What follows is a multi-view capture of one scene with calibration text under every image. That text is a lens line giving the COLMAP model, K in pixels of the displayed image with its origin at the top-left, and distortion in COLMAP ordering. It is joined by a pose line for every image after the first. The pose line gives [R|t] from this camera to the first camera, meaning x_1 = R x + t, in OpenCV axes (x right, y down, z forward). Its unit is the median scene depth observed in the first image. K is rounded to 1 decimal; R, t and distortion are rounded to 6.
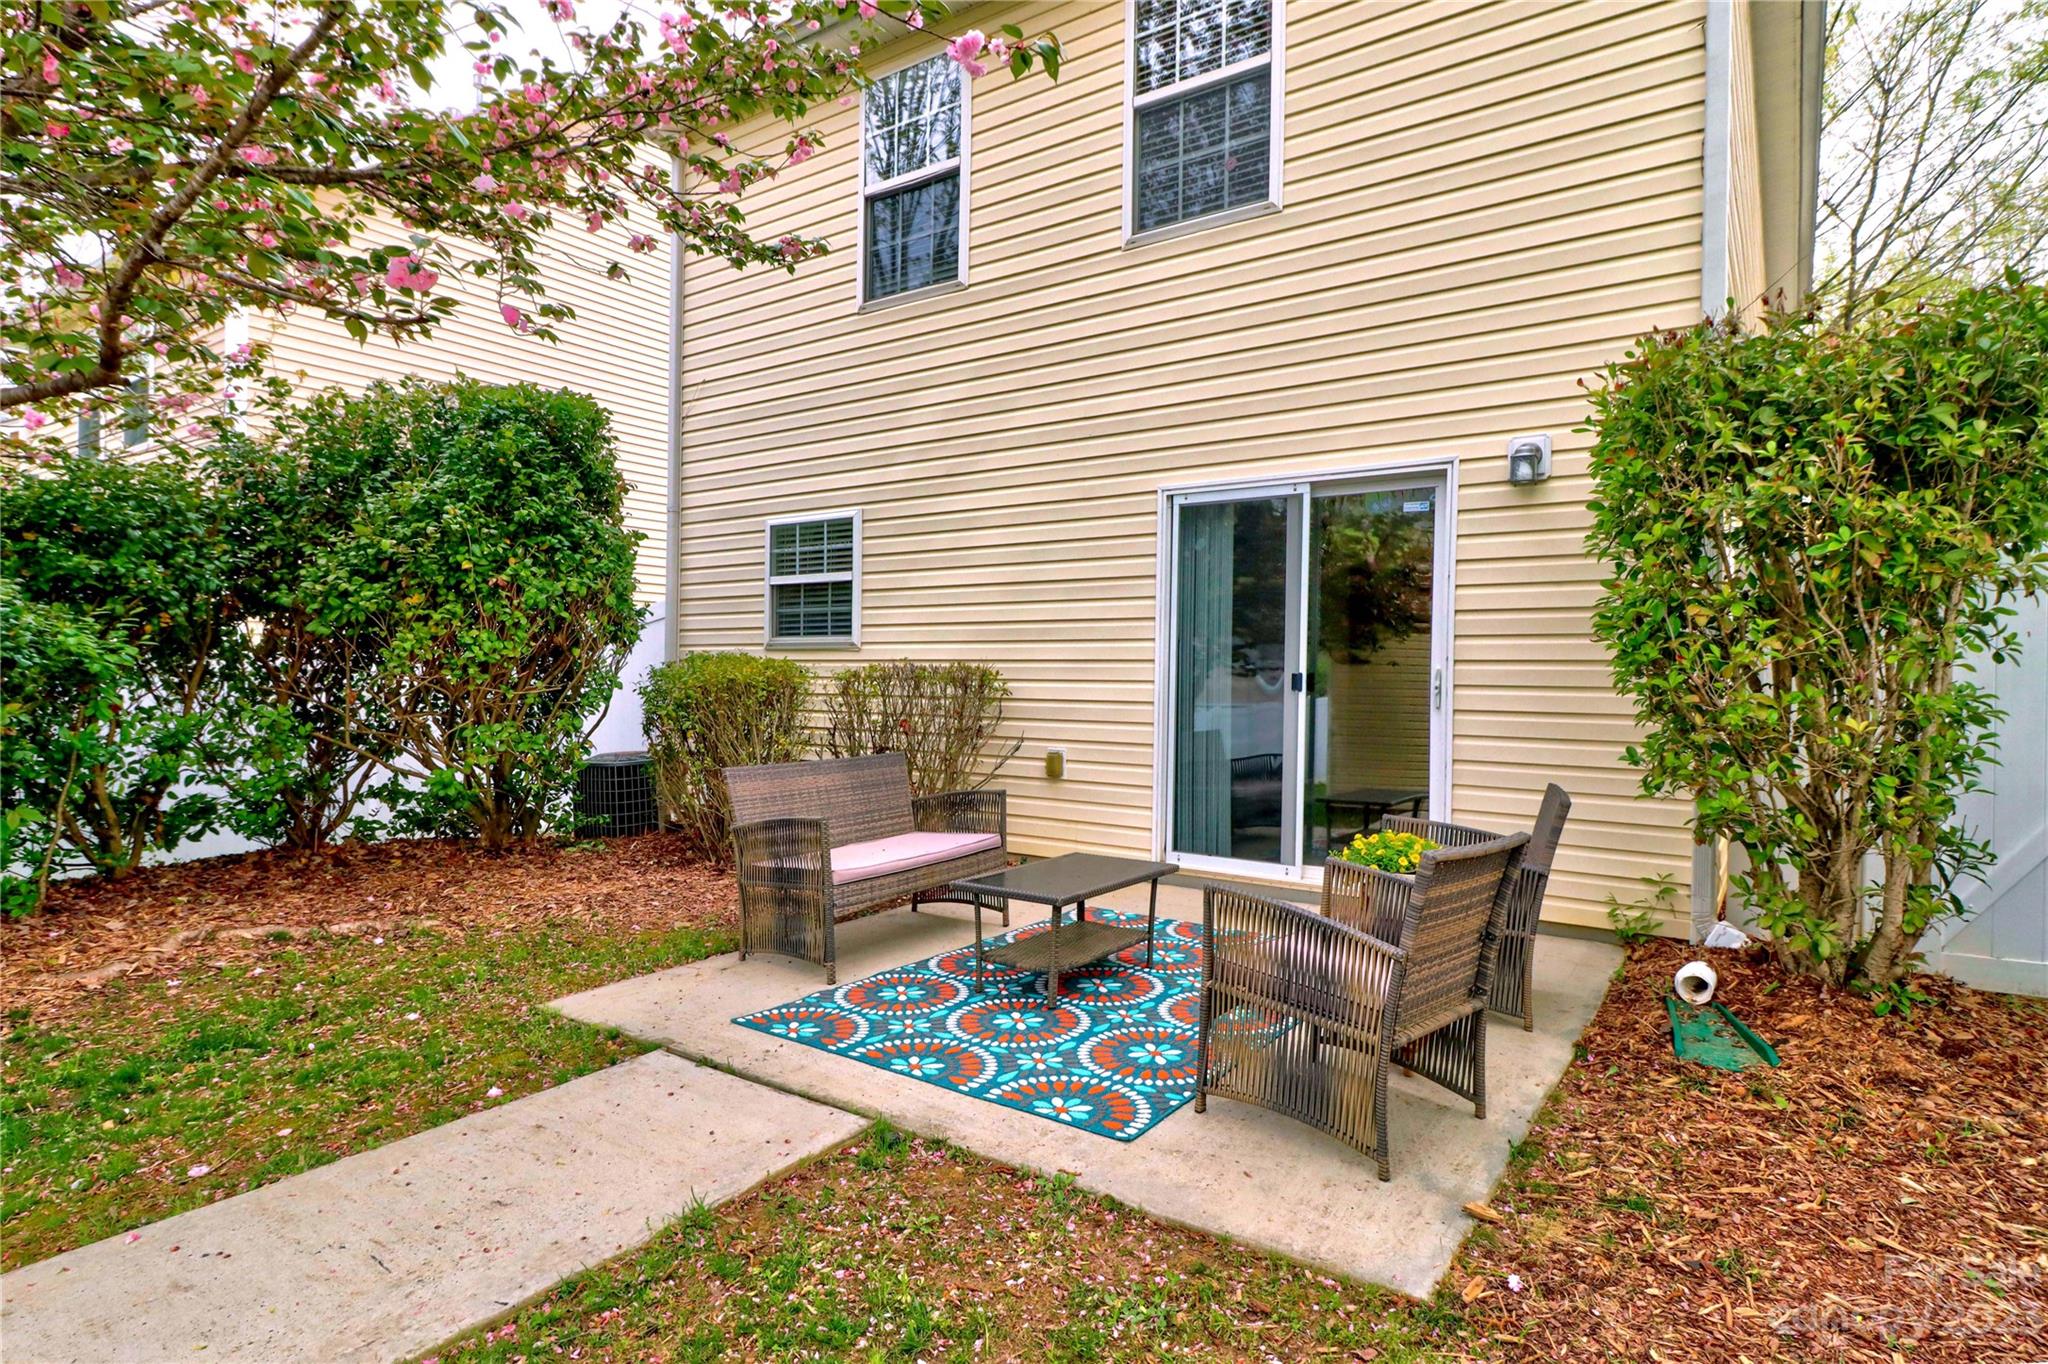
lens RADIAL K [[1020.5, 0, 1024.0], [0, 1020.5, 682.0], [0, 0, 1]] dist [0.004730, 0.000578]
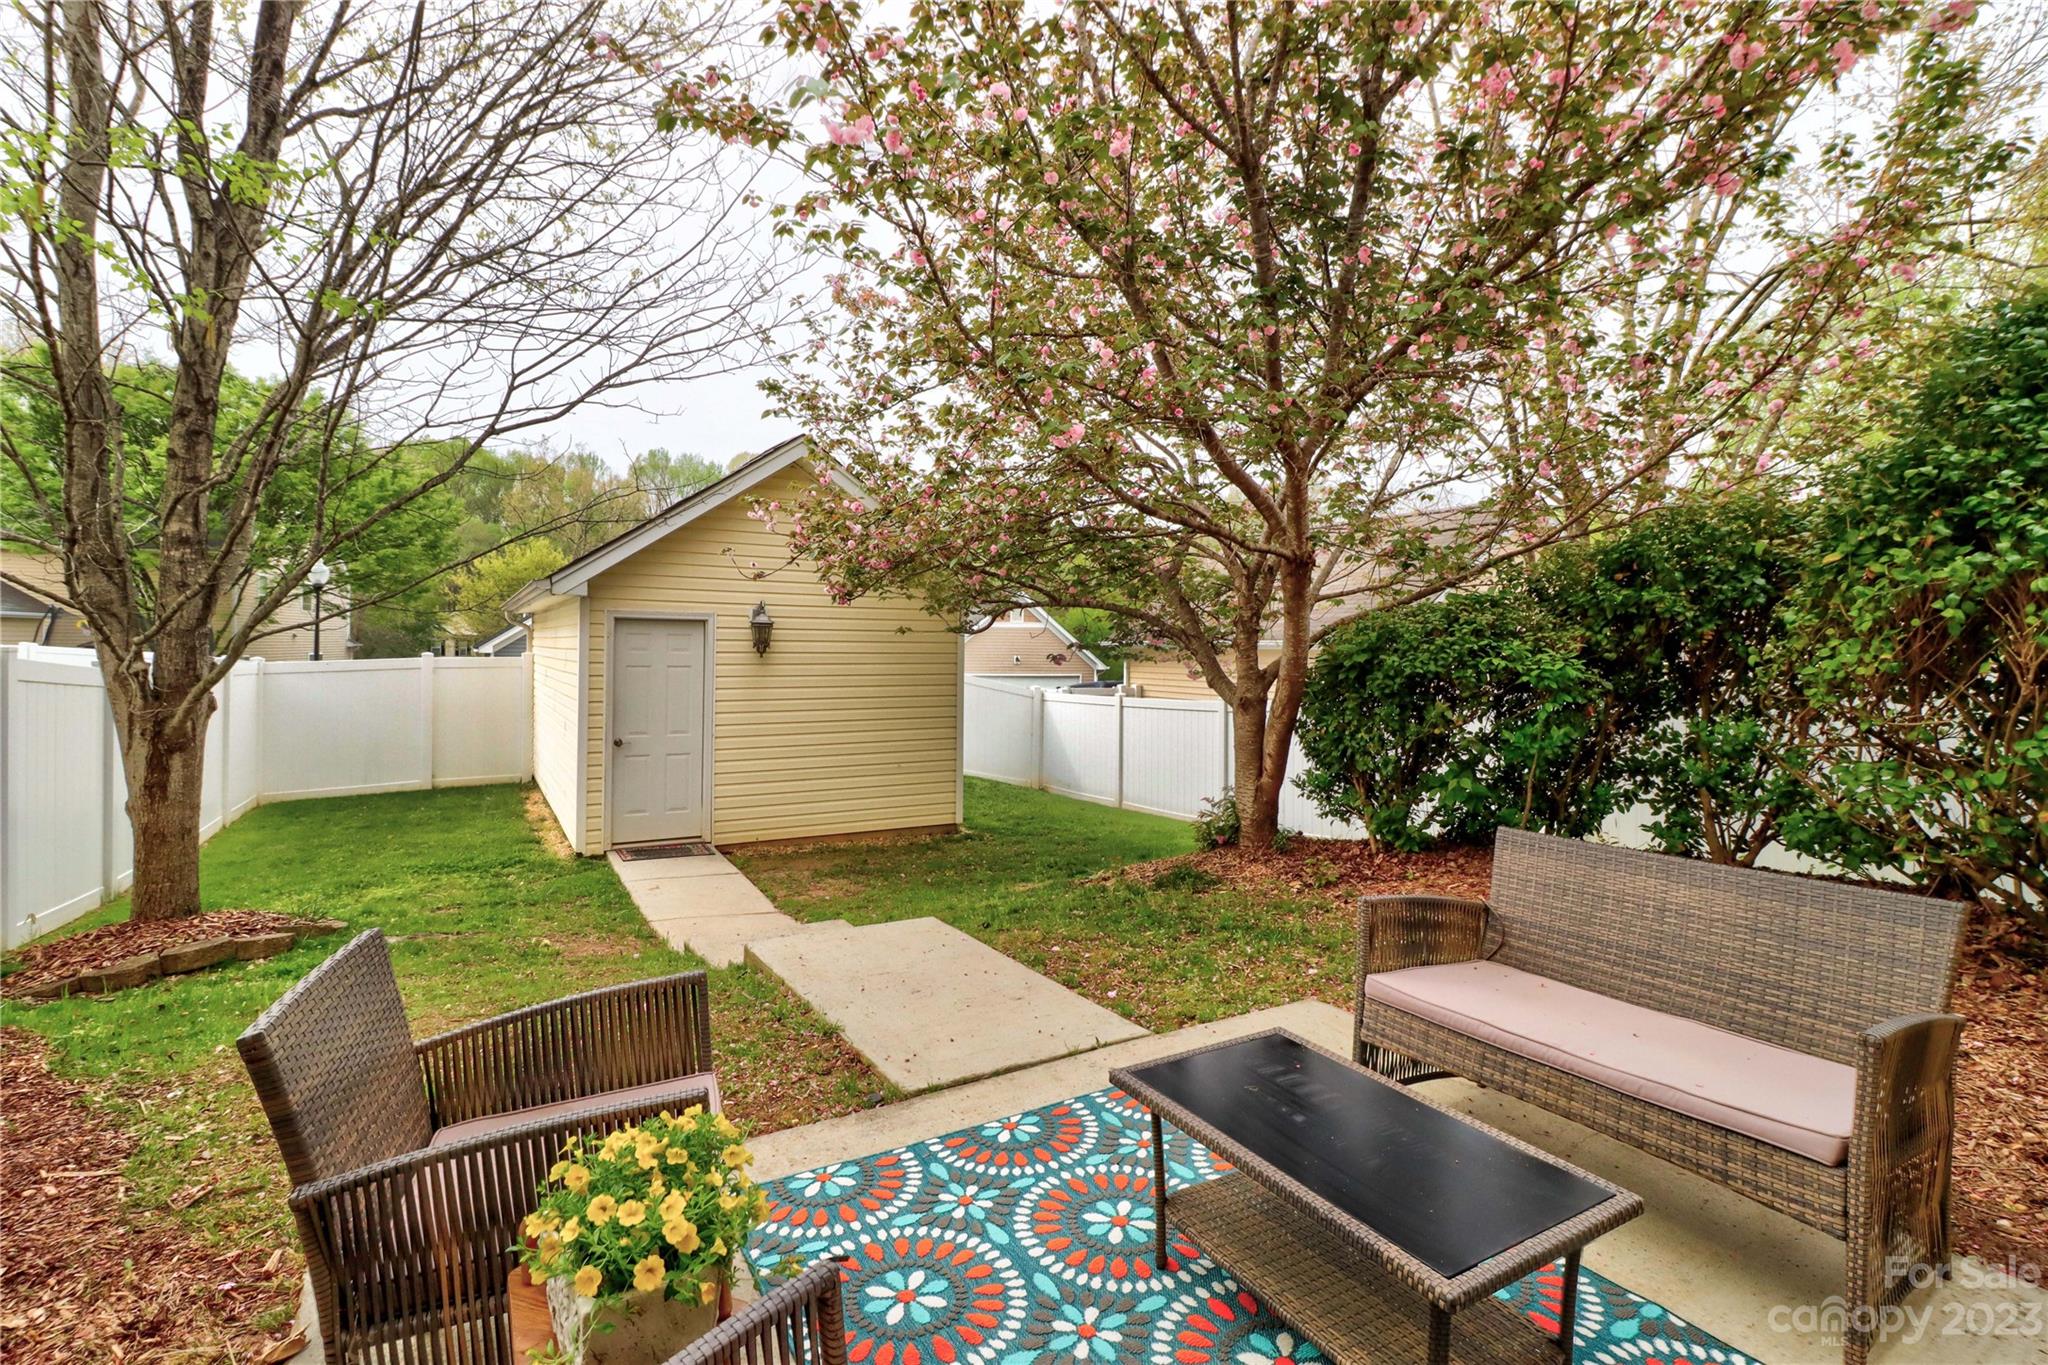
lens RADIAL K [[1020.5, 0, 1024.0], [0, 1020.5, 682.5], [0, 0, 1]] dist [0.004730, 0.000578]
pose [[-0.424451, 0.008879, -0.905407, 0.467576], [-0.011943, 0.999810, 0.015404, -0.014484], [0.905372, 0.017352, -0.424265, 0.939775]]
